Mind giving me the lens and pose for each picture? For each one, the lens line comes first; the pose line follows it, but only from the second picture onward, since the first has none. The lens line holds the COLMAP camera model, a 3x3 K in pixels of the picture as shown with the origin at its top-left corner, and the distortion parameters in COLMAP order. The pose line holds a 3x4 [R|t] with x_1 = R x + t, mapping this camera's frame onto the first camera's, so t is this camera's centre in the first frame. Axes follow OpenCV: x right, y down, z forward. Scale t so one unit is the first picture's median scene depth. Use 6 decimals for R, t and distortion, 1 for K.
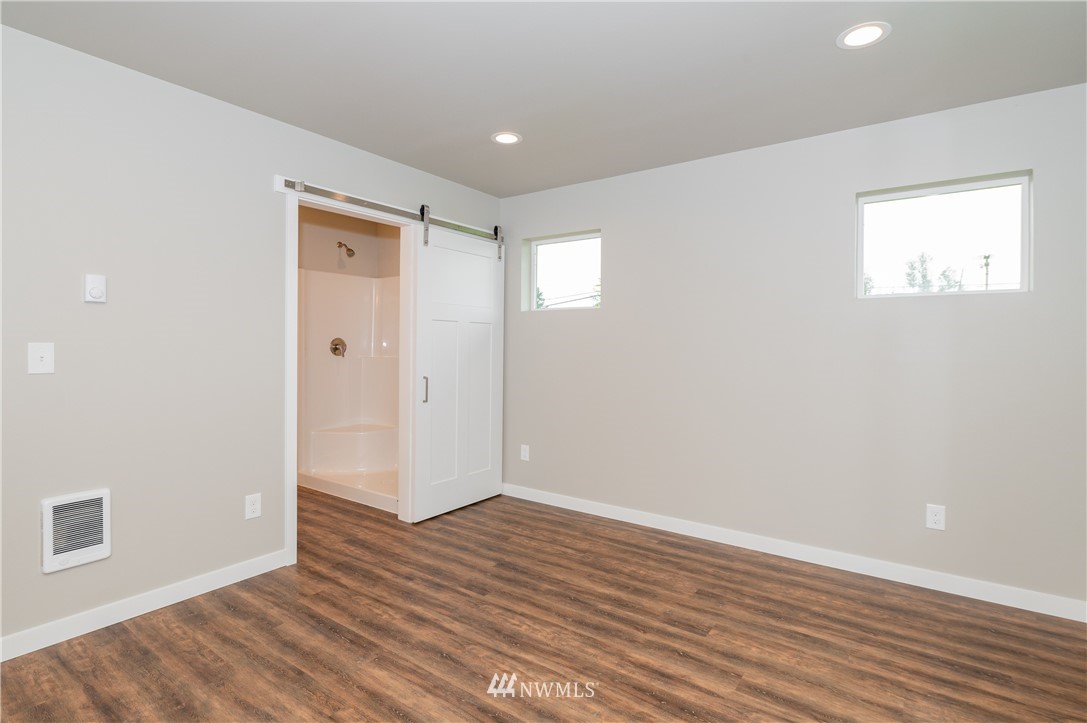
lens RADIAL K [[544.1, 0, 546.8], [0, 544.1, 343.3], [0, 0, 1]] dist [-0.002932, -0.001379]
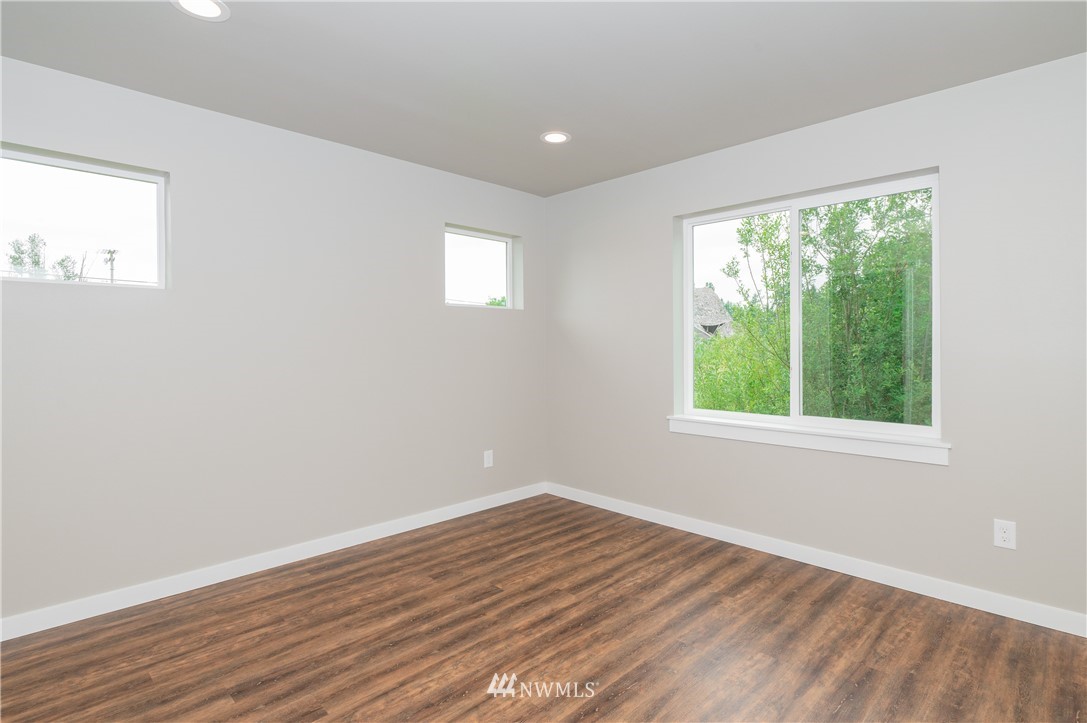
lens RADIAL K [[544.1, 0, 548.4], [0, 544.1, 355.1], [0, 0, 1]] dist [-0.002932, -0.001379]
pose [[0.157610, -0.032144, 0.986978, -0.728292], [-0.000393, 0.999468, 0.032614, -0.019282], [-0.987501, -0.005528, 0.157514, 0.598902]]
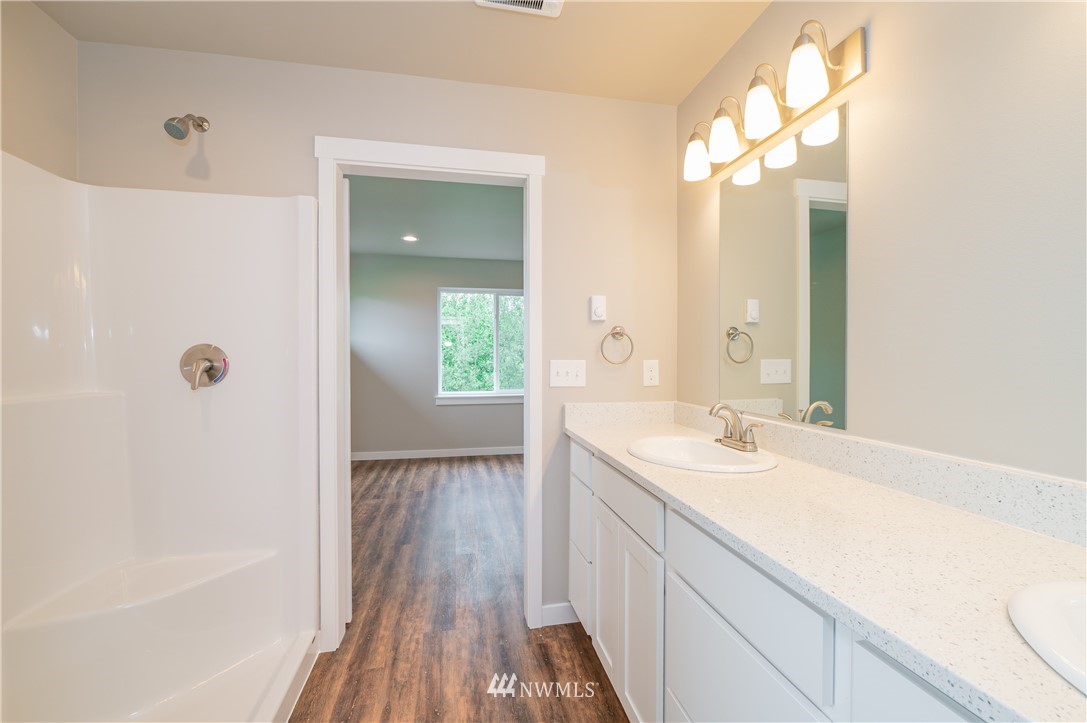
lens RADIAL K [[464.6, 0, 546.5], [0, 464.6, 359.9], [0, 0, 1]] dist [0.001209, -0.000377]
pose [[-0.748823, -0.010170, 0.662692, -1.100462], [-0.011339, 0.999933, 0.002533, 0.002001], [-0.662673, -0.005617, -0.748888, 1.737687]]
